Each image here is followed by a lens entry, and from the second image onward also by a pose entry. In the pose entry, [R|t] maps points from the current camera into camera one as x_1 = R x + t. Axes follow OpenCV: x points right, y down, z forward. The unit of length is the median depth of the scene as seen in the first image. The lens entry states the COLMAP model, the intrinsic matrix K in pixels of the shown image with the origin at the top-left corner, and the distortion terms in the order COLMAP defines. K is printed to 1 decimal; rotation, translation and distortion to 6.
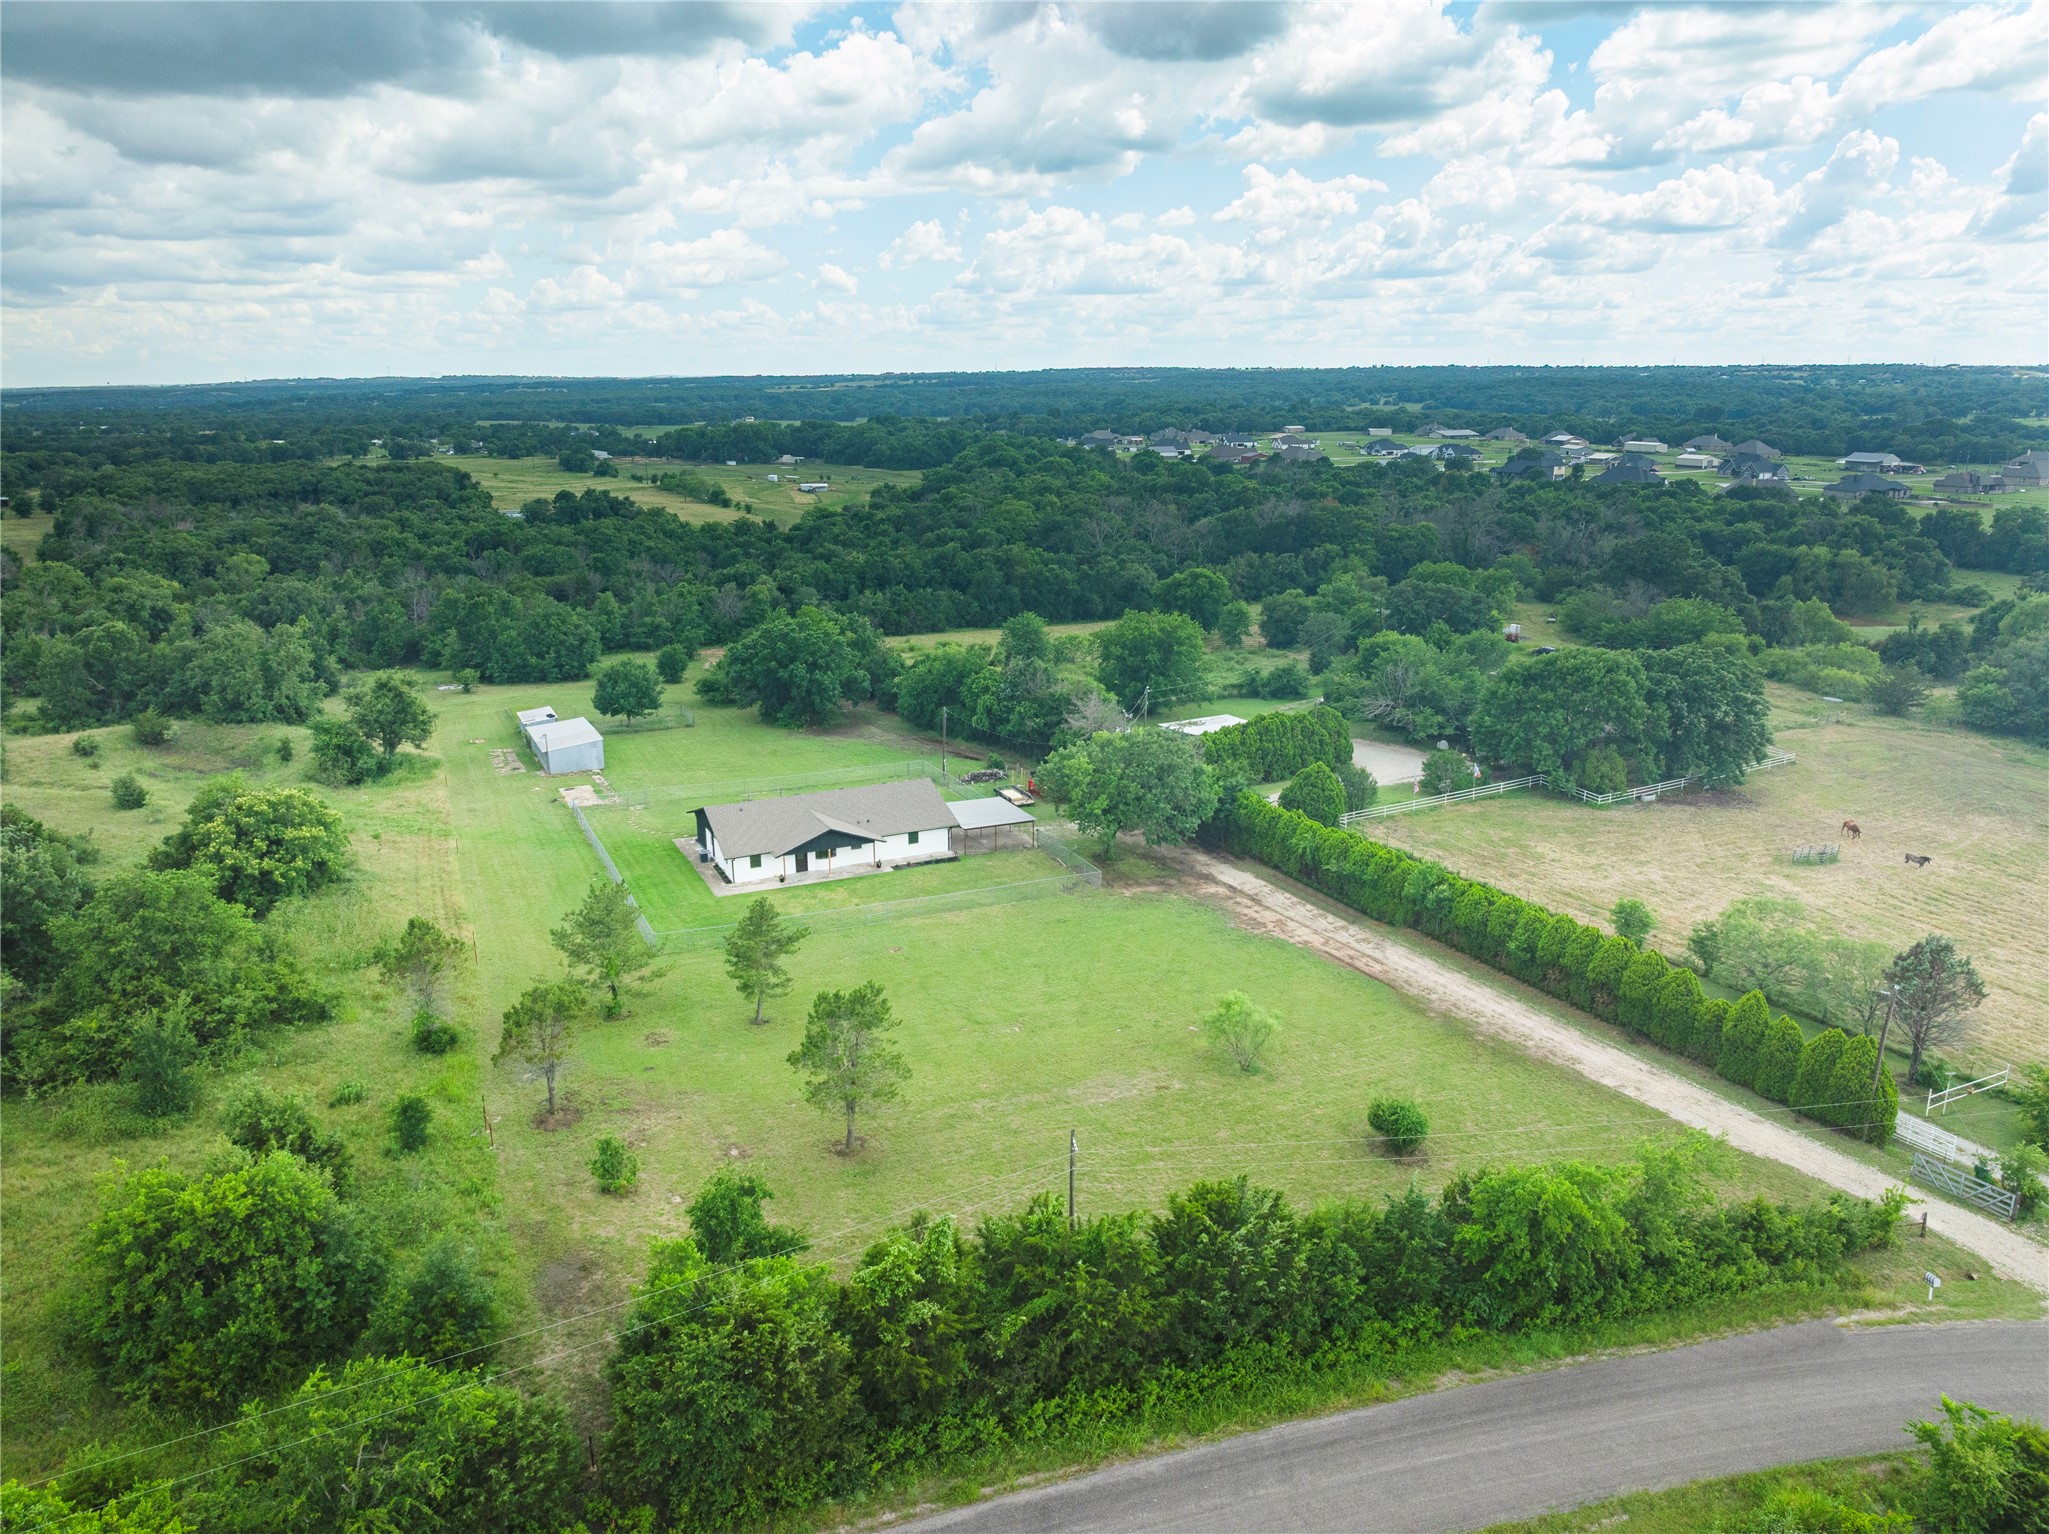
lens RADIAL K [[1444.1, 0, 1026.3], [0, 1444.1, 757.9], [0, 0, 1]] dist [-0.033258, 0.001866]
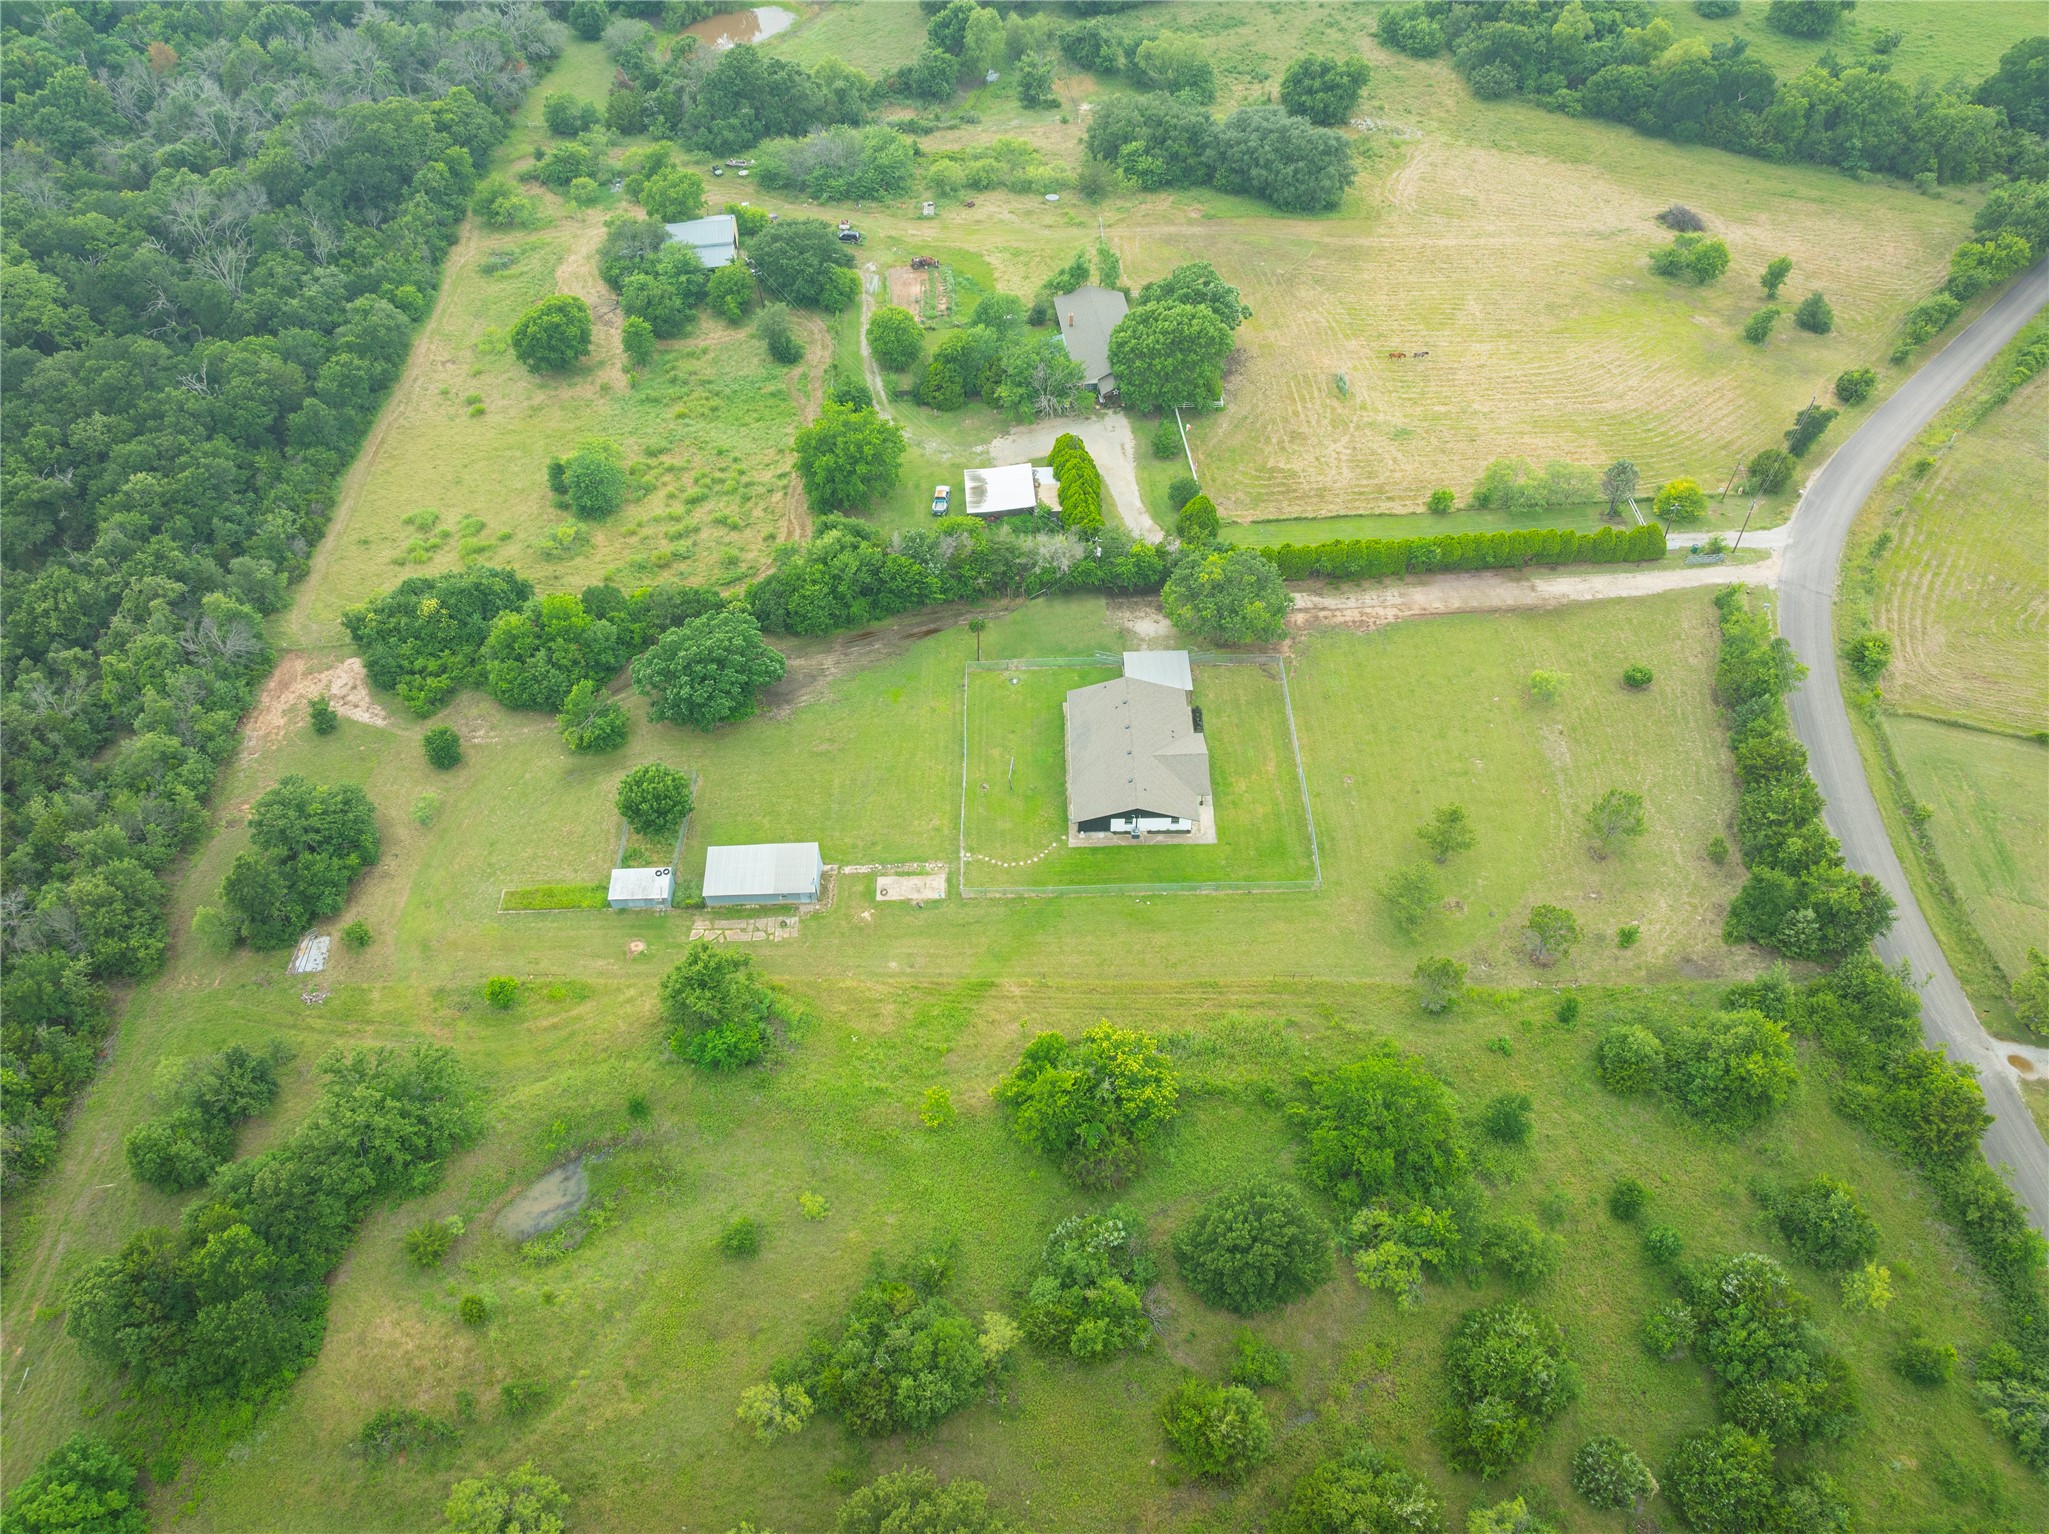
lens RADIAL K [[1444.1, 0, 1026.3], [0, 1444.1, 757.9], [0, 0, 1]] dist [-0.033258, 0.001866]
pose [[0.412121, -0.683024, 0.603021, -1.021542], [0.243650, 0.720353, 0.649405, -0.871869], [-0.877947, -0.120708, 0.463292, 0.483071]]
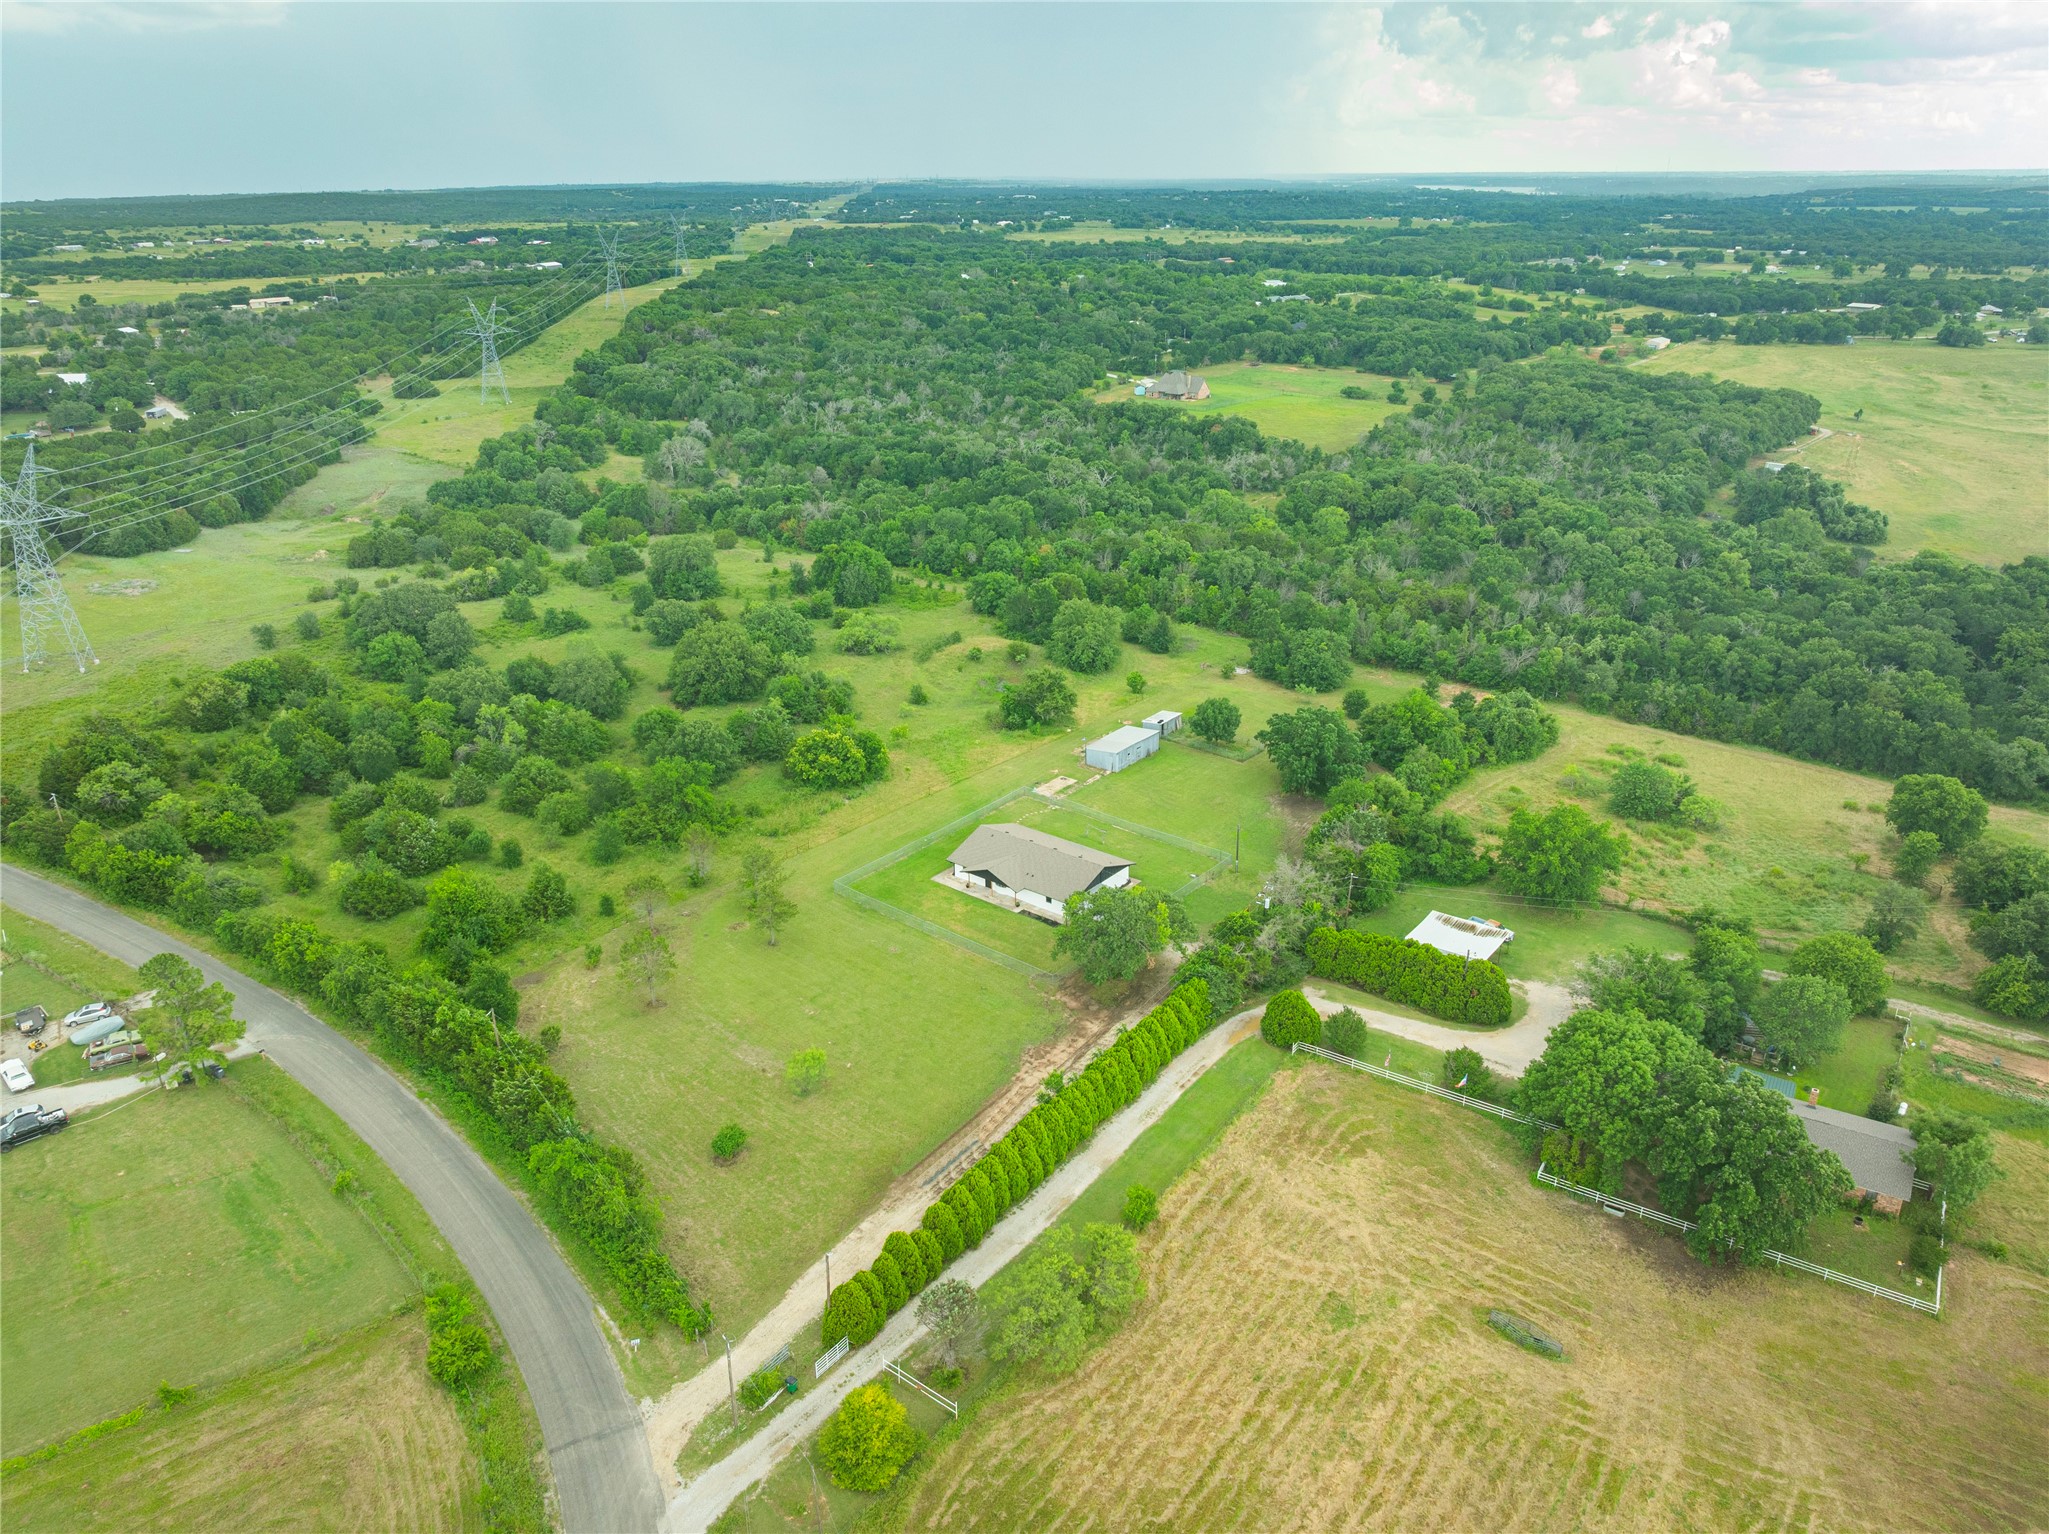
lens RADIAL K [[1444.1, 0, 1026.3], [0, 1444.1, 757.9], [0, 0, 1]] dist [-0.033258, 0.001866]
pose [[0.445335, 0.342925, -0.827091, 1.079686], [-0.225666, 0.936916, 0.266954, -0.467642], [0.866459, 0.067762, 0.494627, 0.251676]]
